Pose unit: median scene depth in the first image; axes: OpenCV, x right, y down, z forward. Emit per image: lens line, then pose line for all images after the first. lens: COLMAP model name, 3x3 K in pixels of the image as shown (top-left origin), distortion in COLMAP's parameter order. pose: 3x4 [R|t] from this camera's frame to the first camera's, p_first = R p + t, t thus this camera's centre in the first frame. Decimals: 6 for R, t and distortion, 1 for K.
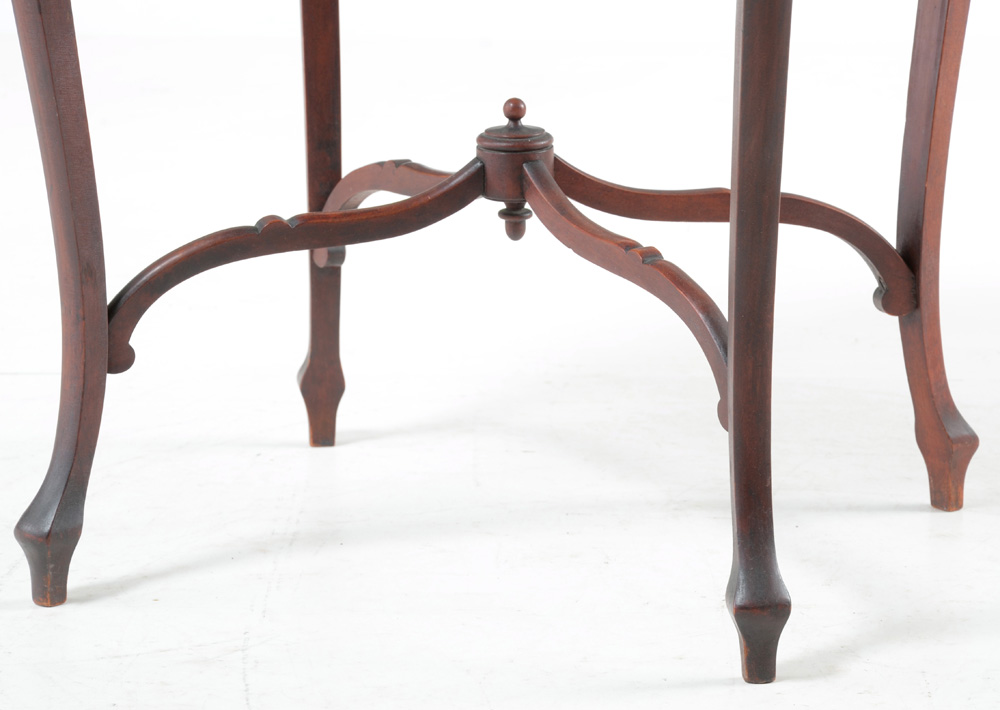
lens RADIAL K [[4699.4, 0, 524.6], [0, 4699.4, 335.6], [0, 0, 1]] dist [1.879380, 0.000000]
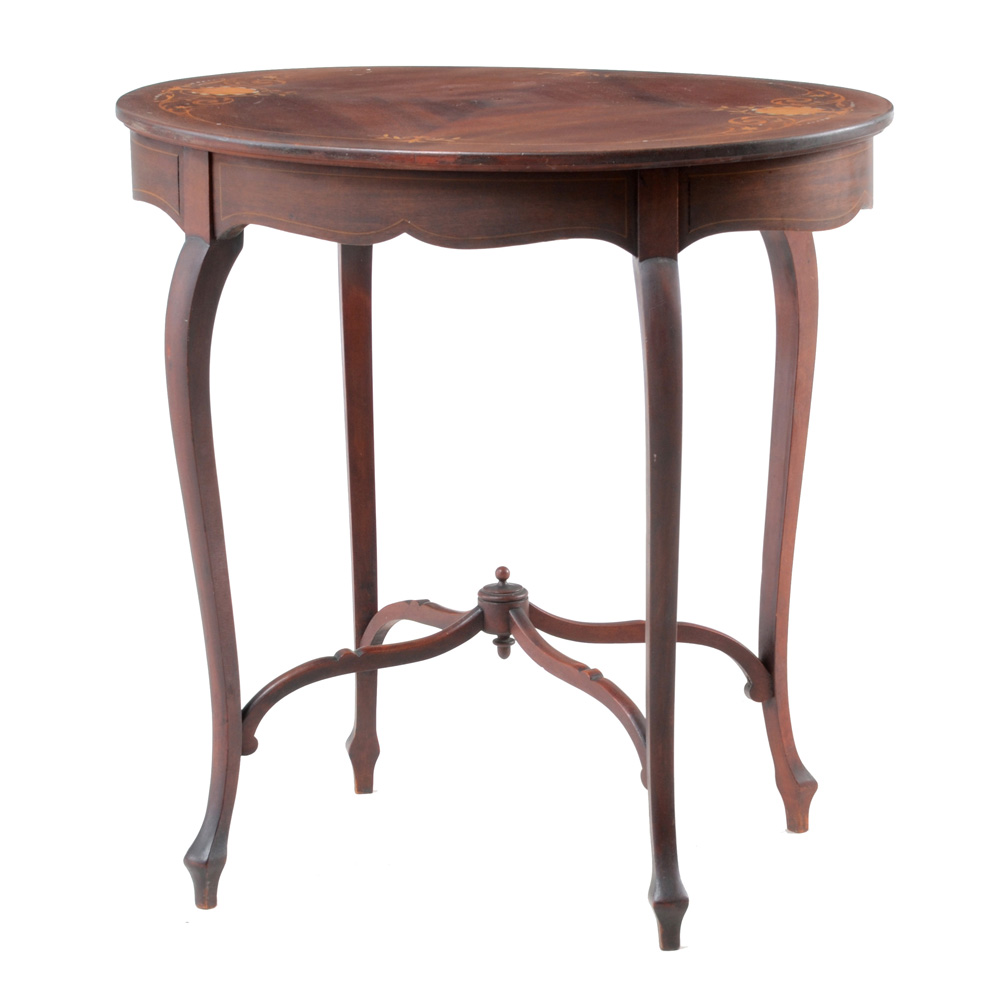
lens RADIAL K [[5370.2, 0, 499.3], [0, 5370.2, 500.3], [0, 0, 1]] dist [1.196043, 0.000000]
pose [[0.999745, -0.018399, 0.013061, -0.025254], [0.018617, 0.999686, -0.016744, -0.042794], [-0.012749, 0.016983, 0.999775, -0.722890]]
